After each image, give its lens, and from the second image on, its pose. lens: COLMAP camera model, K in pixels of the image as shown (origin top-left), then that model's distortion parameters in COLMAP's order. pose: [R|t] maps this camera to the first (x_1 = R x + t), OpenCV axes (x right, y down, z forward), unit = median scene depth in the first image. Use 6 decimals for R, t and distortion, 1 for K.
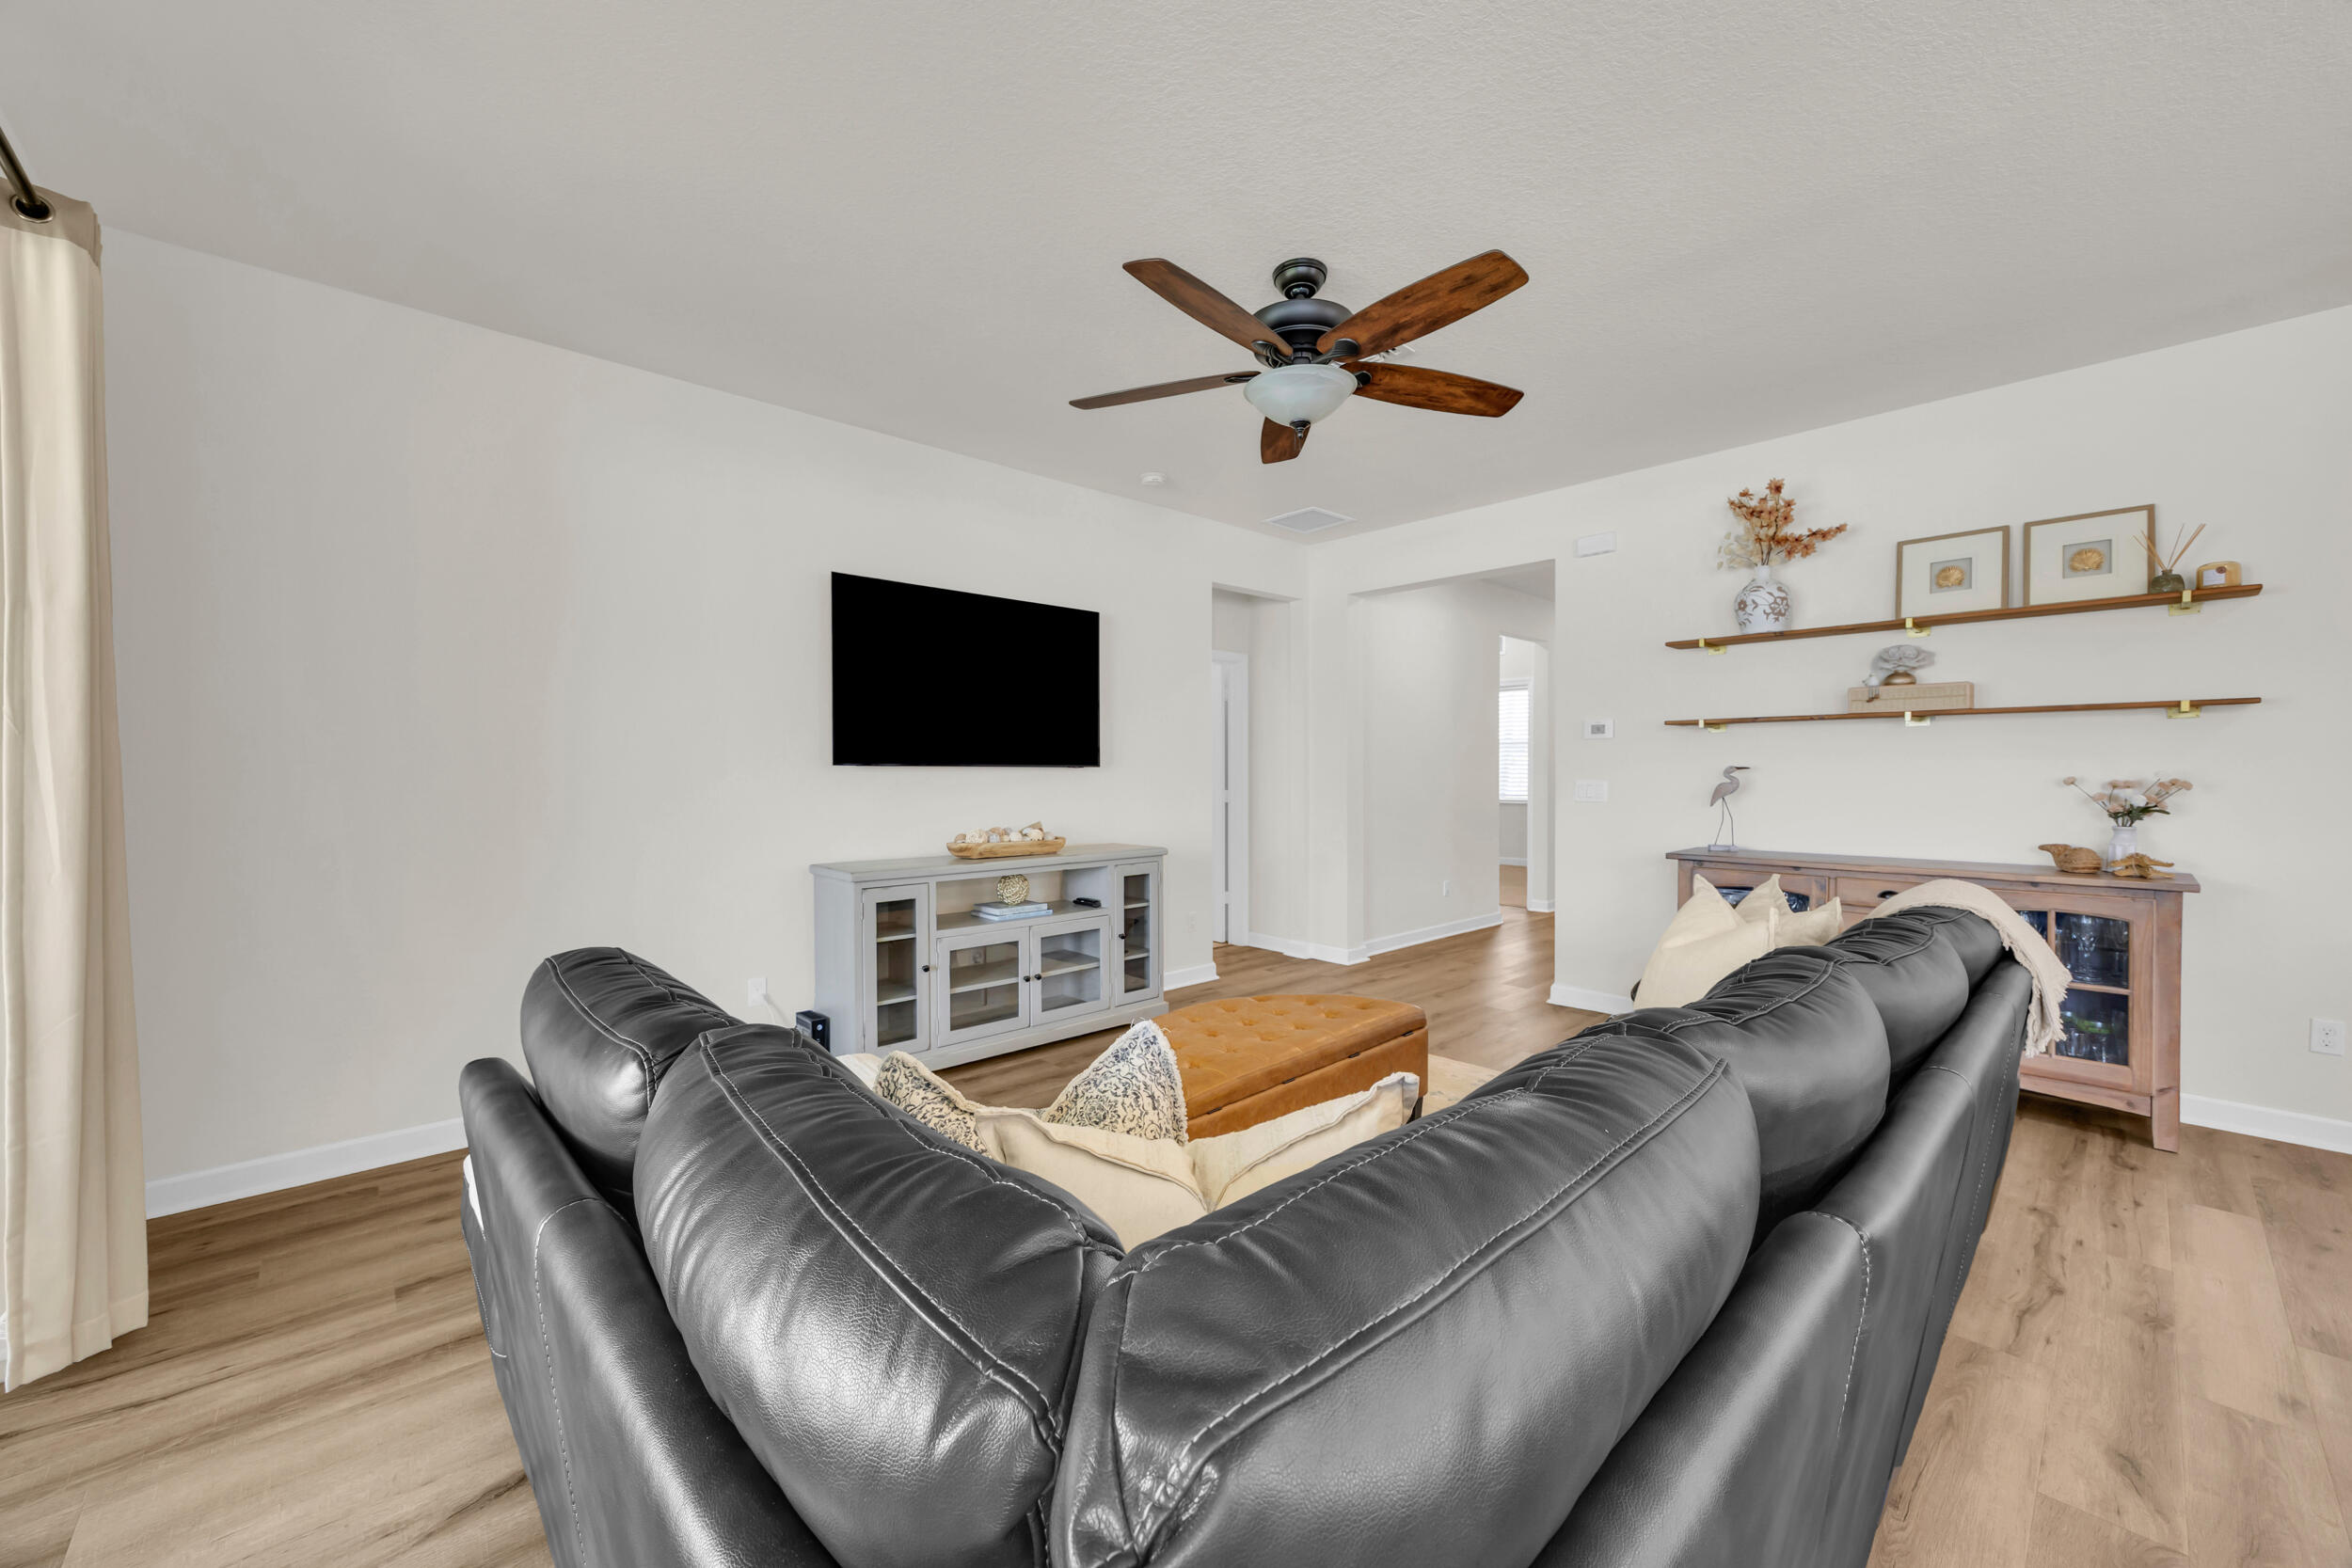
lens RADIAL K [[901.2, 0, 1169.8], [0, 901.2, 779.4], [0, 0, 1]] dist [0.001306, -0.000661]
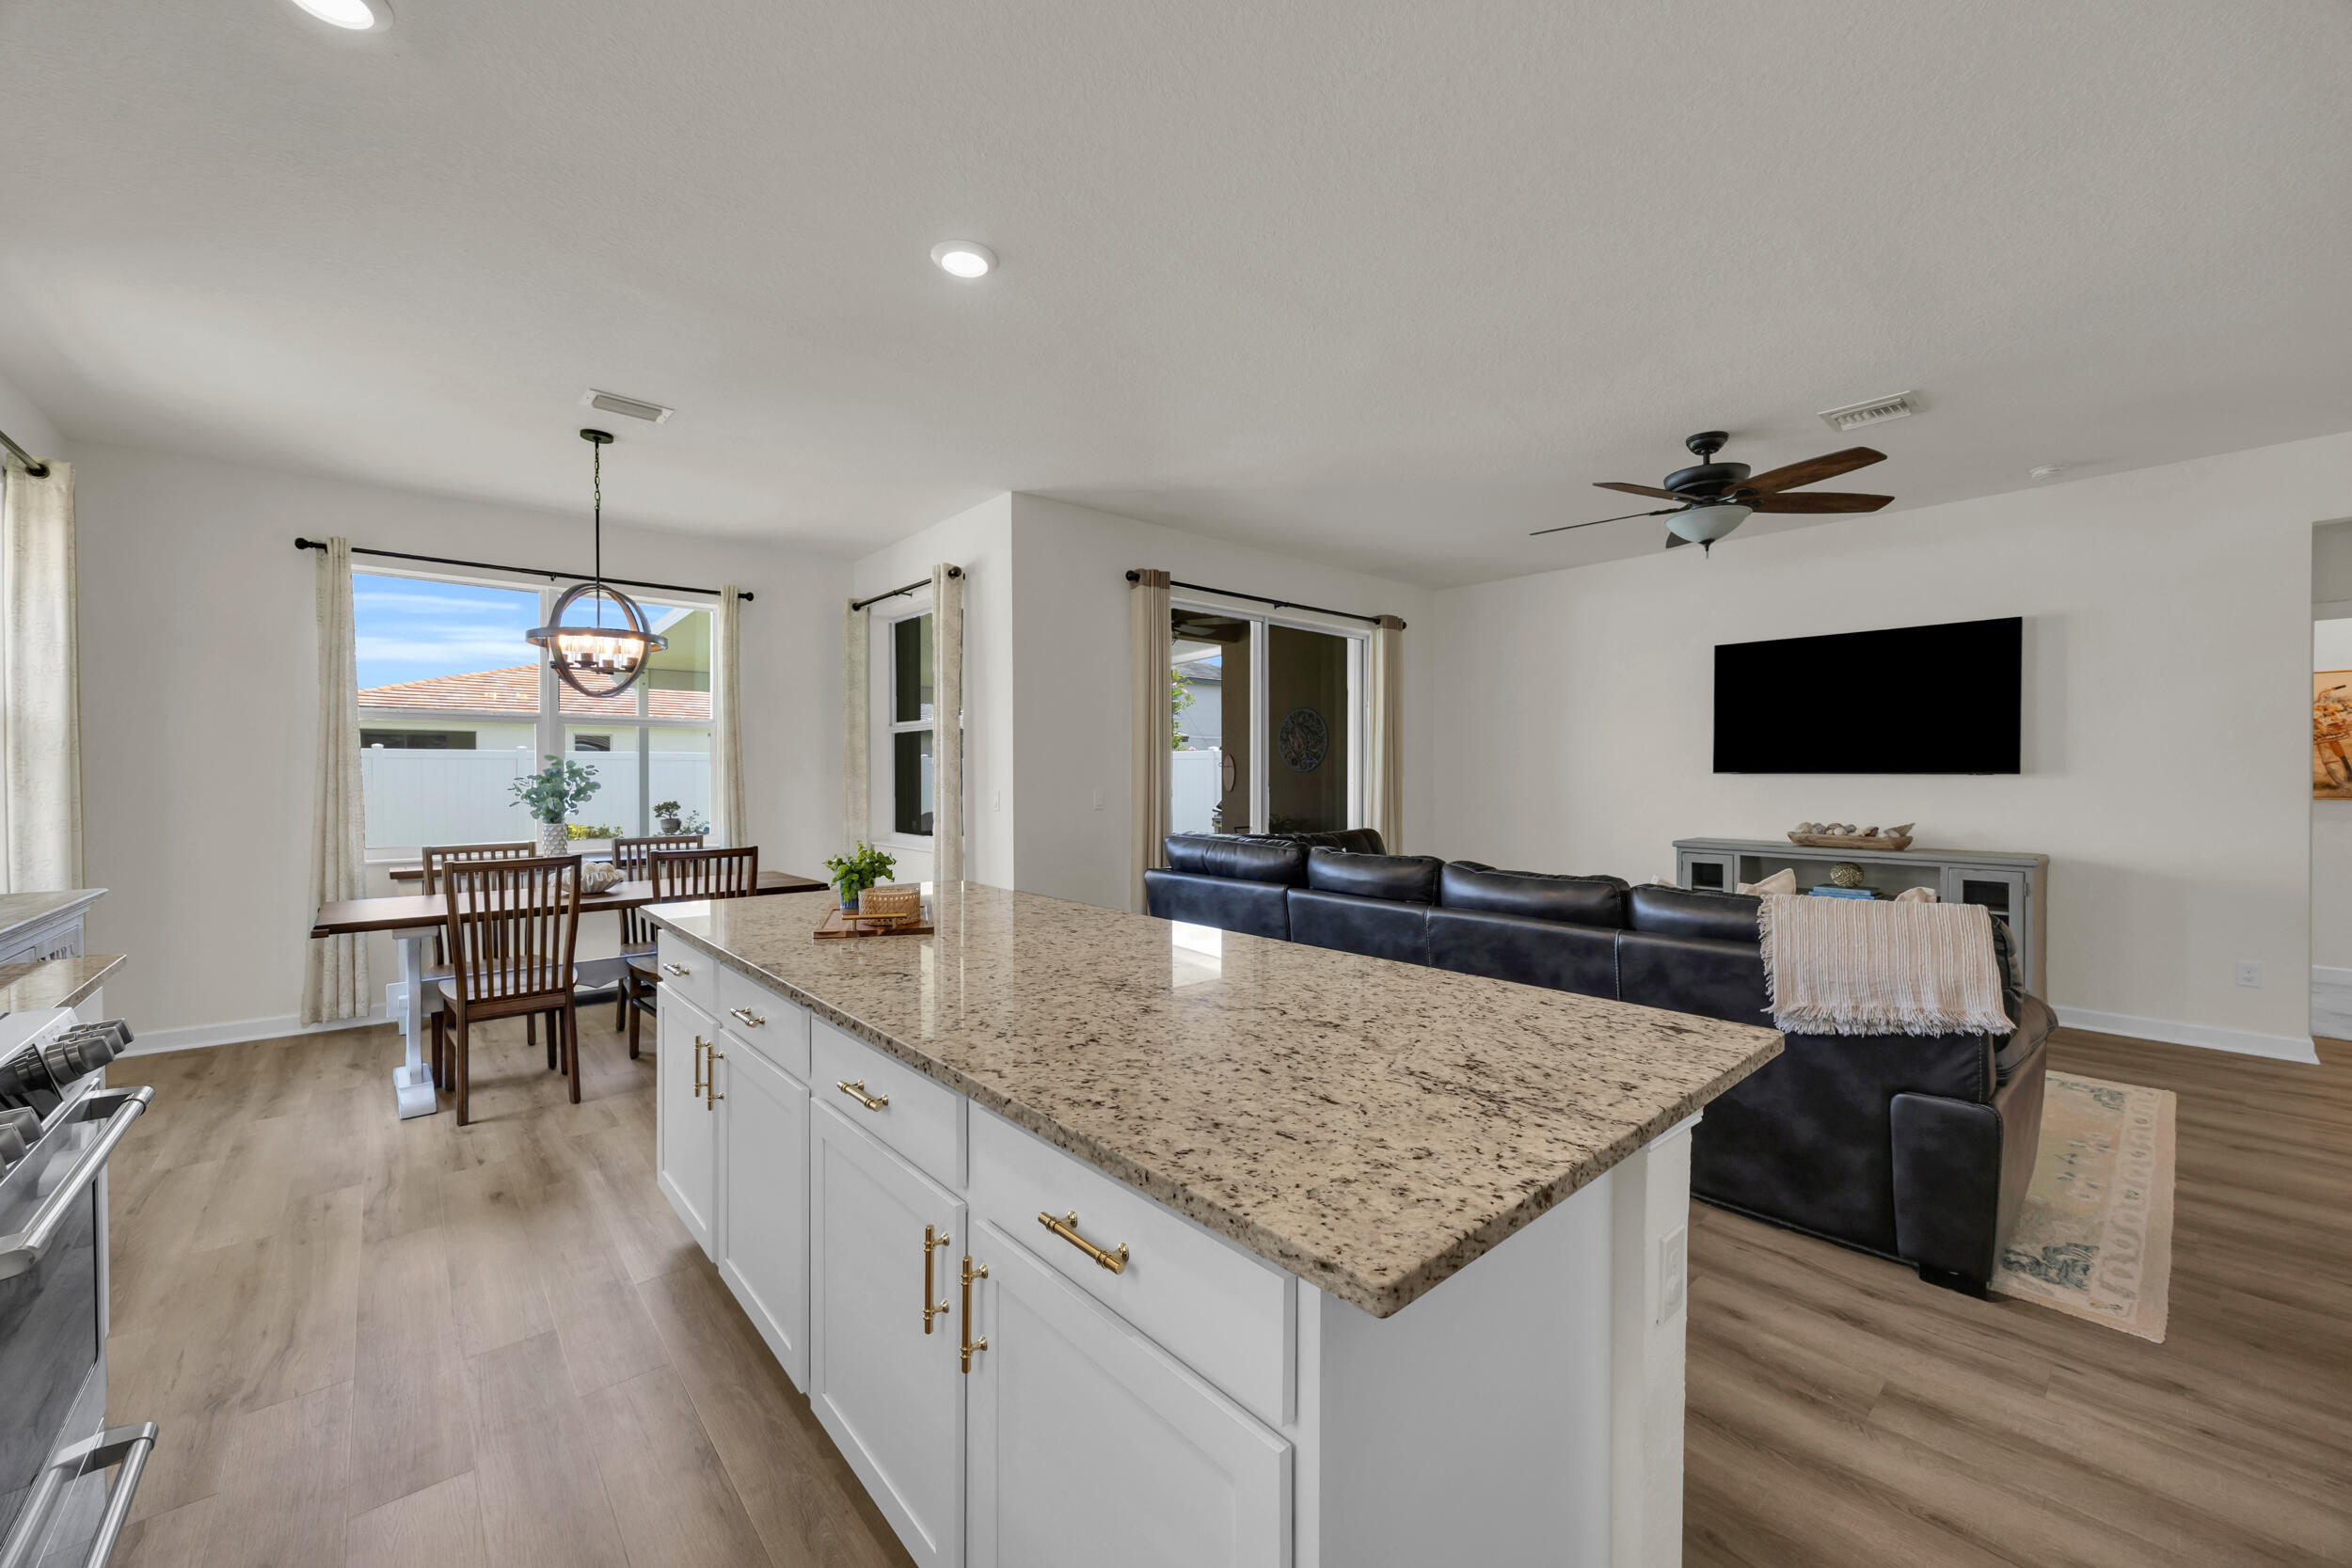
lens RADIAL K [[901.2, 0, 1169.8], [0, 901.2, 779.4], [0, 0, 1]] dist [0.001306, -0.000661]
pose [[-0.026860, 0.009417, -0.999595, 1.145642], [-0.009444, 0.999909, 0.009674, -0.011611], [0.999595, 0.009700, -0.026768, 0.128855]]
